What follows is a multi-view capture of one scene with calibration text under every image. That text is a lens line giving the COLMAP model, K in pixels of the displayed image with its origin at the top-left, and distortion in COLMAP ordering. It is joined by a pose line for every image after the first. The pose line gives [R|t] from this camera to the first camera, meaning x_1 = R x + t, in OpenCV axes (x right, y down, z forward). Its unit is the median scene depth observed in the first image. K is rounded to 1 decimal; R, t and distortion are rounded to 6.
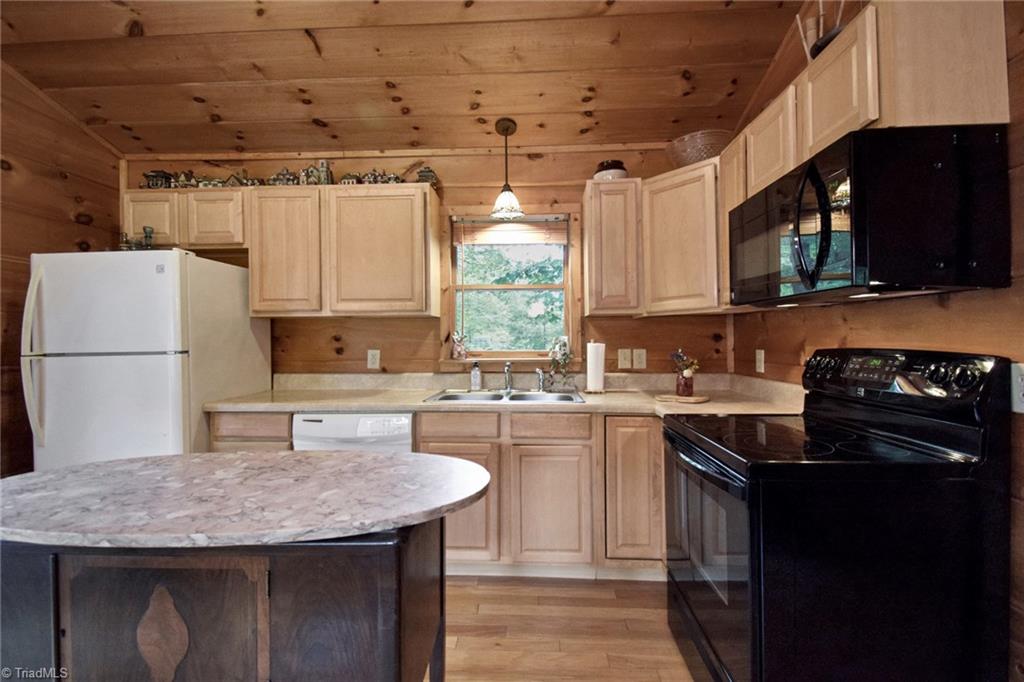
lens RADIAL K [[449.5, 0, 518.5], [0, 449.5, 342.3], [0, 0, 1]] dist [0.020467, -0.018558]
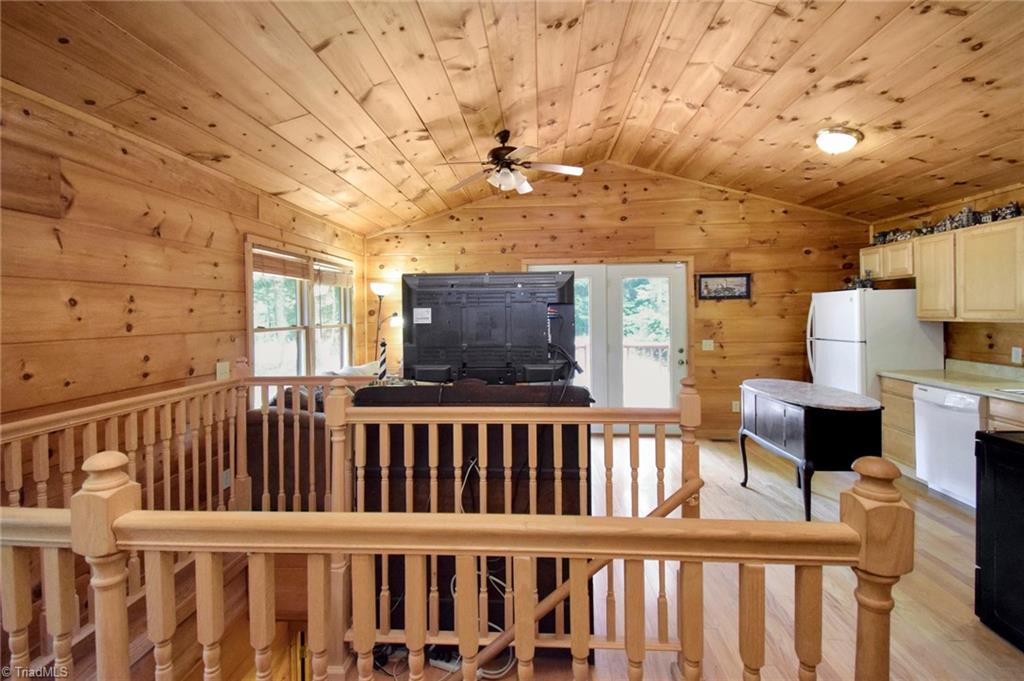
lens RADIAL K [[460.6, 0, 511.9], [0, 460.6, 318.6], [0, 0, 1]] dist [0.021960, -0.018726]
pose [[-0.040542, 0.022099, -0.998933, 1.077544], [0.010592, 0.999709, 0.021686, -0.113668], [0.999122, -0.009701, -0.040764, -0.343429]]
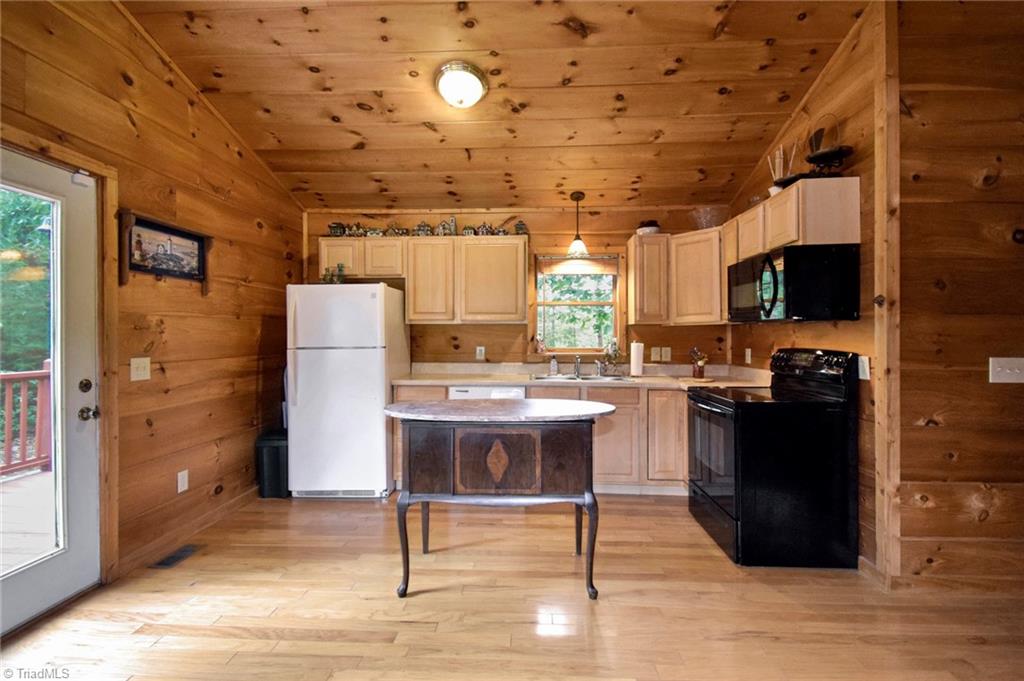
lens RADIAL K [[464.6, 0, 512.0], [0, 464.6, 340.5], [0, 0, 1]] dist [0.022038, -0.019836]
pose [[0.999948, 0.007523, -0.006816, -0.232996], [-0.007498, 0.999965, 0.003635, -0.009605], [0.006843, -0.003584, 0.999970, -0.537585]]
